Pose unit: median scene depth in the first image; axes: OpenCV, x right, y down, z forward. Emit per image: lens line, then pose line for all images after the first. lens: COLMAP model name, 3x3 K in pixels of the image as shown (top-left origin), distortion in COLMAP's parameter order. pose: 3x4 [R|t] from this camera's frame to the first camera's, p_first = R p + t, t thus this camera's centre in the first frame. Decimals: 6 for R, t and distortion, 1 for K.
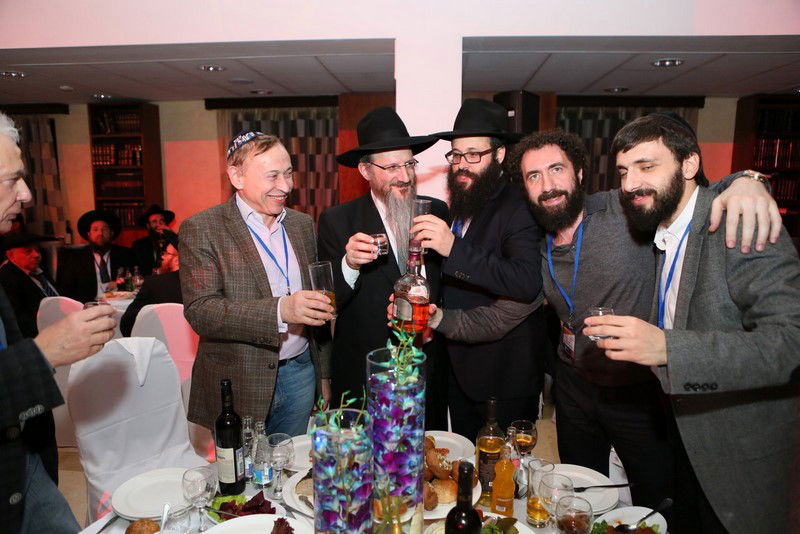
lens RADIAL K [[532.4, 0, 400.7], [0, 532.4, 257.9], [0, 0, 1]] dist [0.083753, -0.175285]
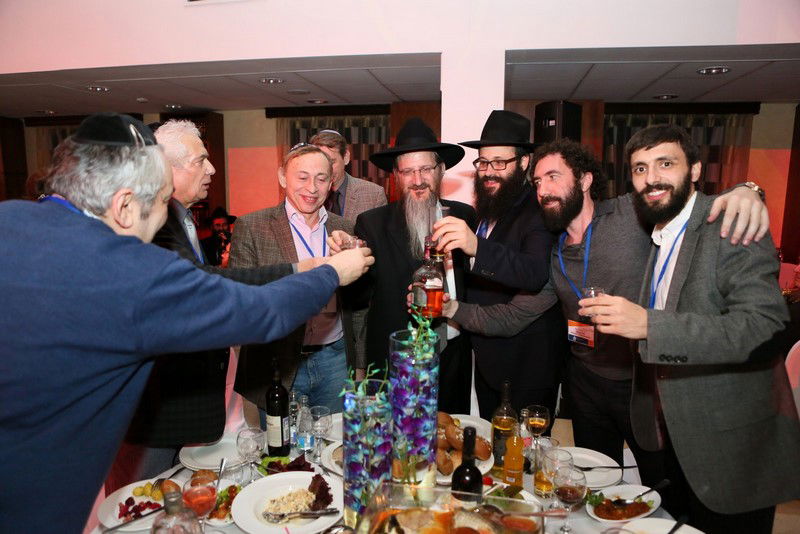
lens RADIAL K [[563.2, 0, 400.0], [0, 563.2, 267.0], [0, 0, 1]] dist [-0.006193, -0.001497]
pose [[0.993352, 0.020642, -0.113255, 0.078674], [-0.021053, 0.999775, -0.002430, 0.031557], [0.113179, 0.004798, 0.993563, -0.184889]]
